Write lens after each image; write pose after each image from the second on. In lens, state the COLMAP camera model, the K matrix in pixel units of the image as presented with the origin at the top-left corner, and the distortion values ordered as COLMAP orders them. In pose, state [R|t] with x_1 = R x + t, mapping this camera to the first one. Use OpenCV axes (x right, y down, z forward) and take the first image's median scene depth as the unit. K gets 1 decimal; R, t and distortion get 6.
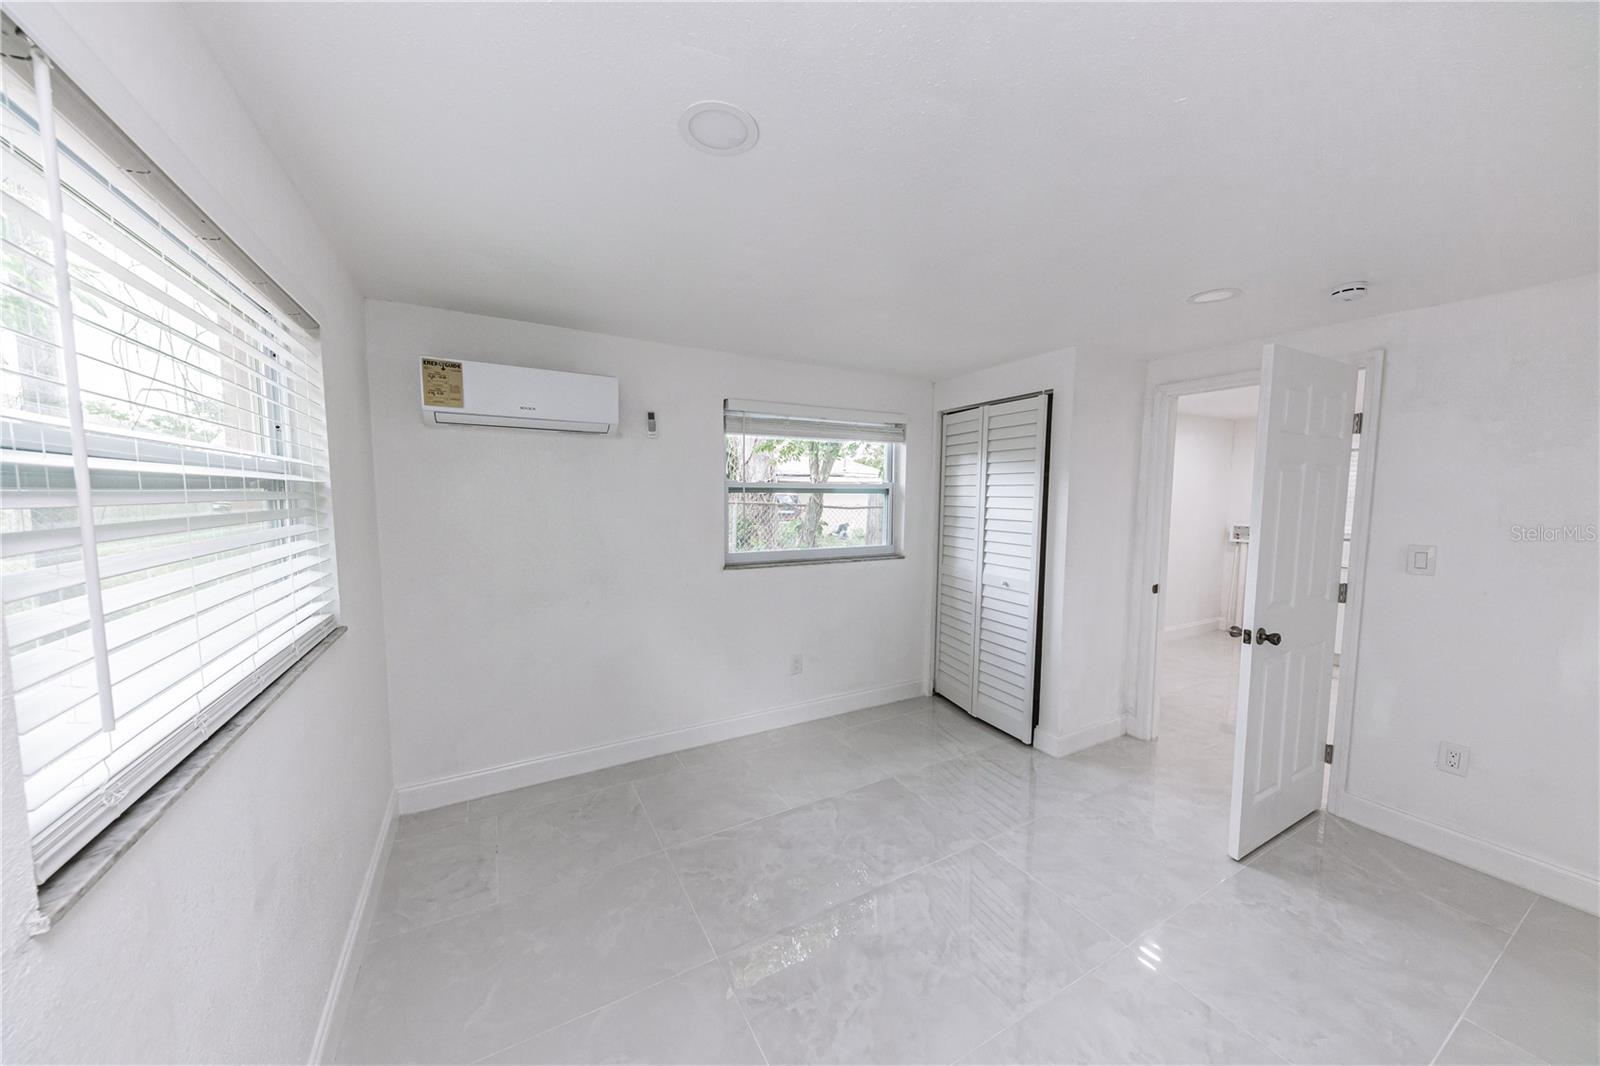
lens RADIAL K [[552.5, 0, 797.7], [0, 552.5, 539.9], [0, 0, 1]] dist [-0.001971, -0.000670]
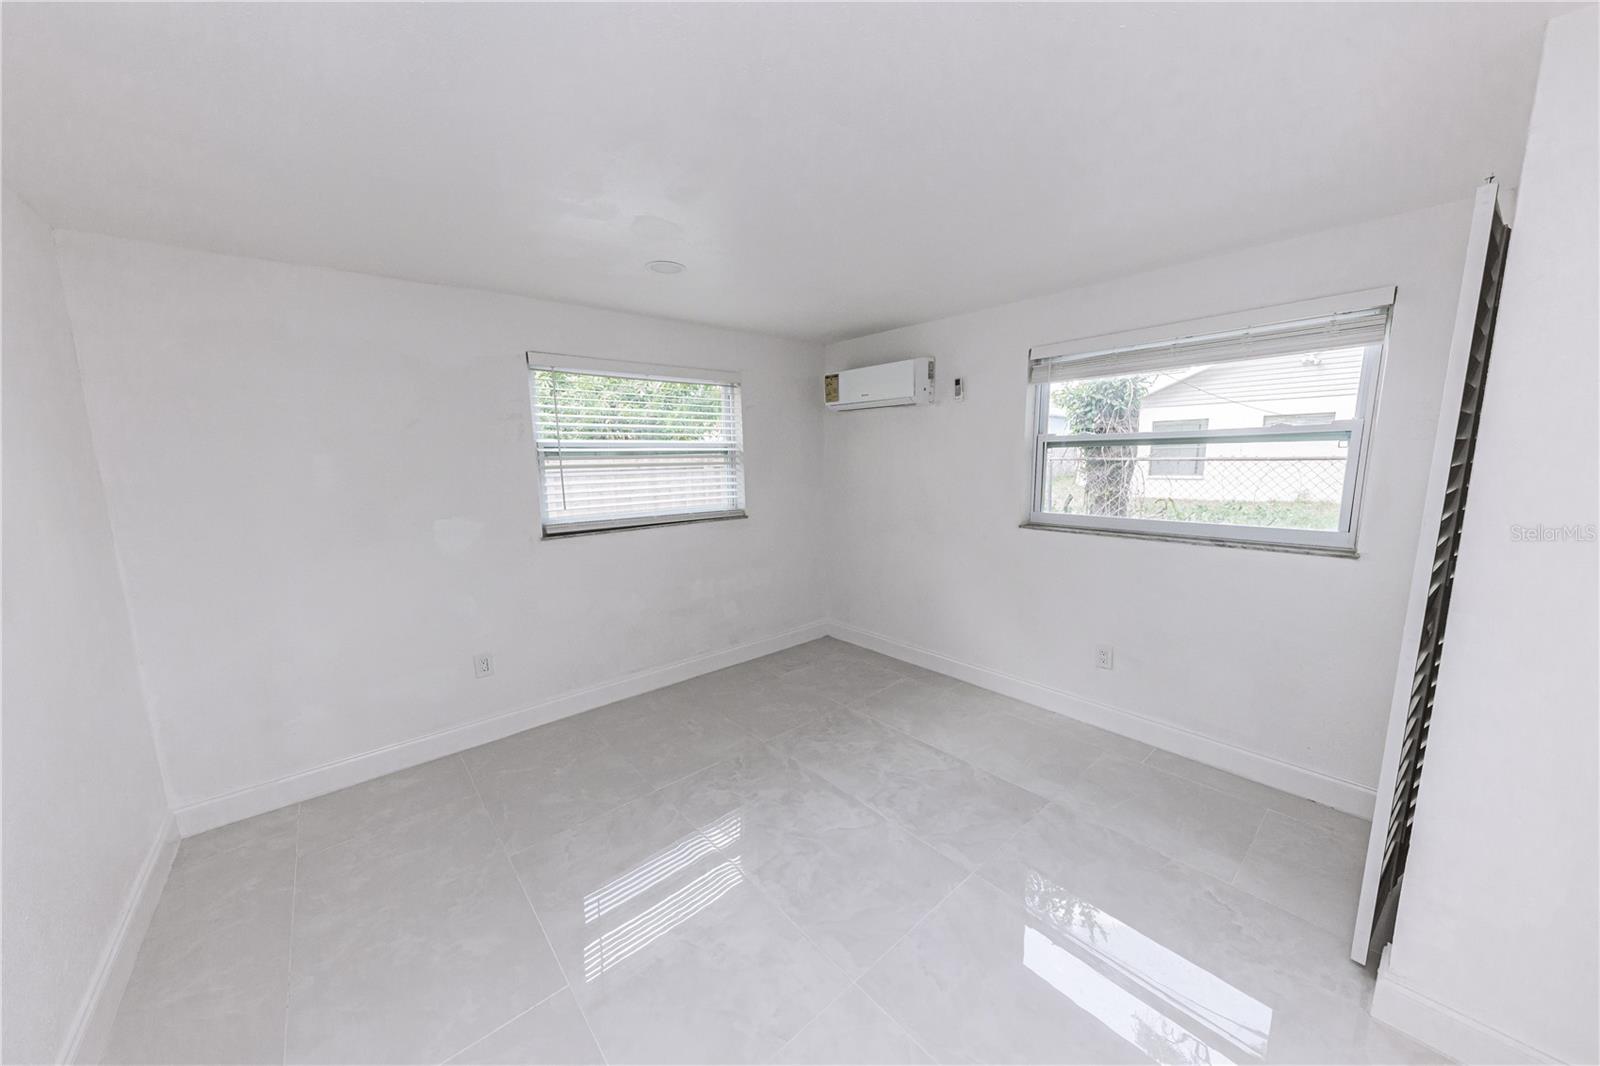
lens RADIAL K [[552.5, 0, 772.5], [0, 552.5, 535.9], [0, 0, 1]] dist [-0.001971, -0.000670]
pose [[0.158962, 0.134171, -0.978125, 0.951269], [-0.061450, 0.990146, 0.125834, -0.033961], [0.985371, 0.040103, 0.165640, 0.509358]]
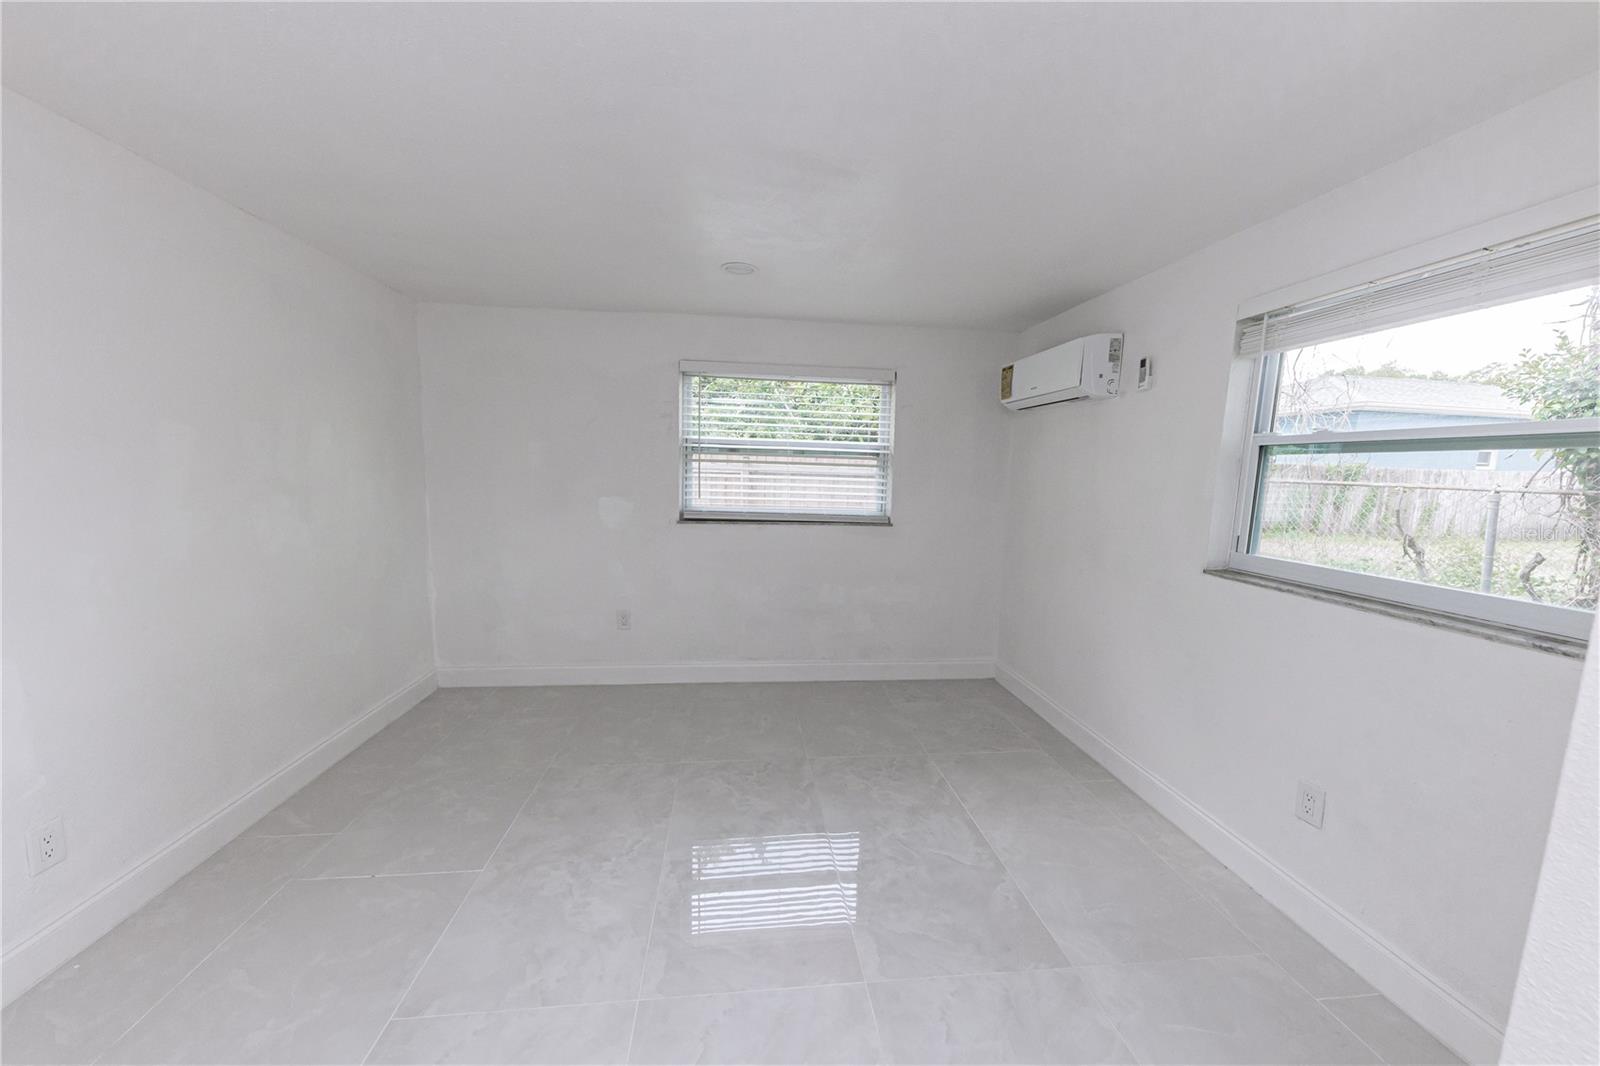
lens RADIAL K [[552.5, 0, 772.3], [0, 552.5, 535.8], [0, 0, 1]] dist [-0.001971, -0.000670]
pose [[-0.426876, 0.093140, -0.899501, 0.840362], [-0.102582, 0.983274, 0.150497, -0.043516], [0.898473, 0.156516, -0.410181, 1.004334]]
